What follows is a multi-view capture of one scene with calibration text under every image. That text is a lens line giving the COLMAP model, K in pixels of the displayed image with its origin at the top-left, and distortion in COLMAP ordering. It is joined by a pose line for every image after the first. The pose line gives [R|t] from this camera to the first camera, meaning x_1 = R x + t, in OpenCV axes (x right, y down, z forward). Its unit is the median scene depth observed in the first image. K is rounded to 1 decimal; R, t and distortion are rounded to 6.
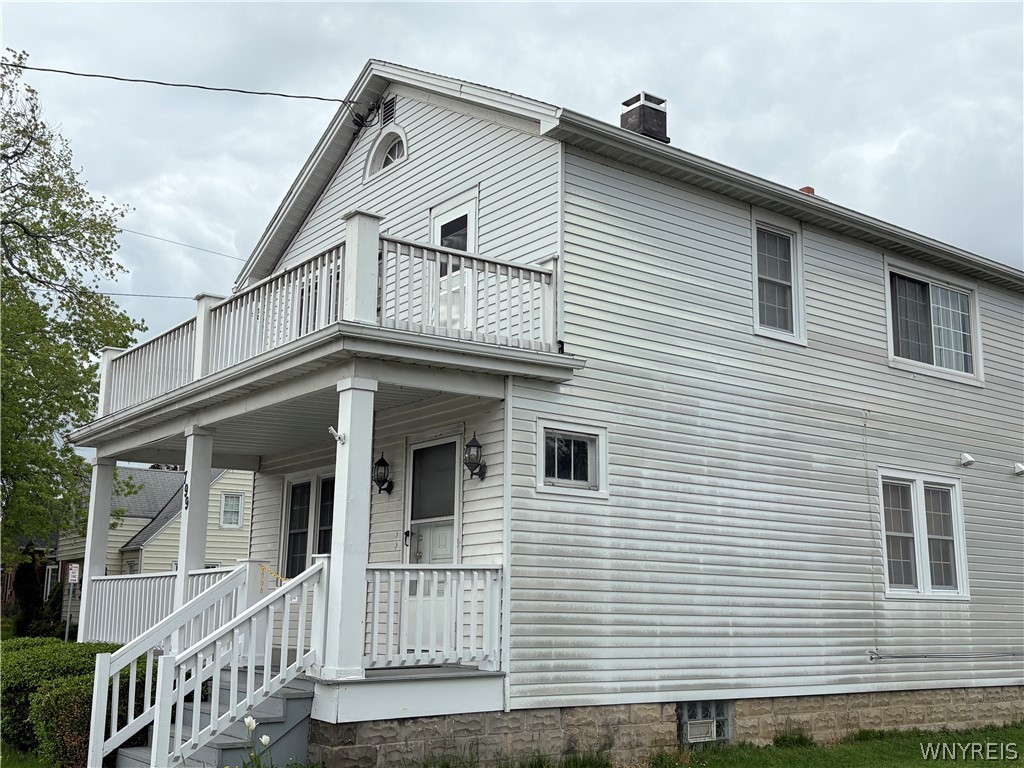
lens RADIAL K [[1125.6, 0, 512.0], [0, 1125.6, 384.0], [0, 0, 1]] dist [0.118298, -0.362388]
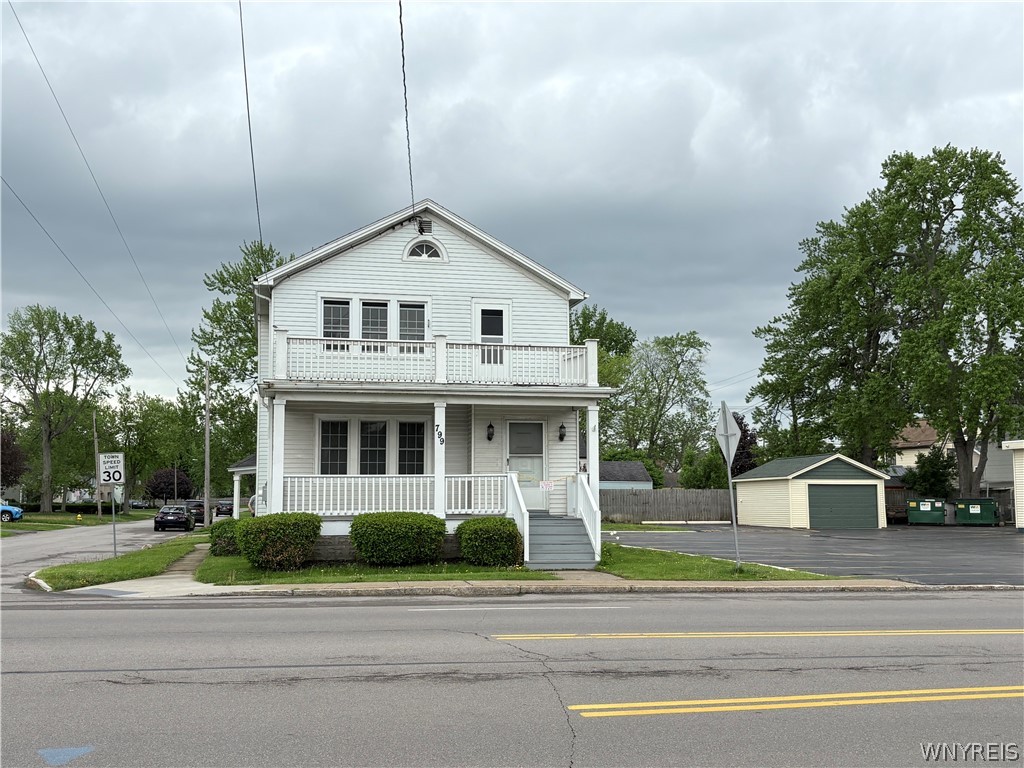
lens RADIAL K [[1125.6, 0, 512.0], [0, 1125.6, 384.0], [0, 0, 1]] dist [0.118298, -0.362388]
pose [[0.423024, 0.078249, 0.902733, -2.106672], [-0.178022, 0.984025, -0.001873, -0.012895], [-0.888459, -0.159914, 0.430196, 0.043964]]
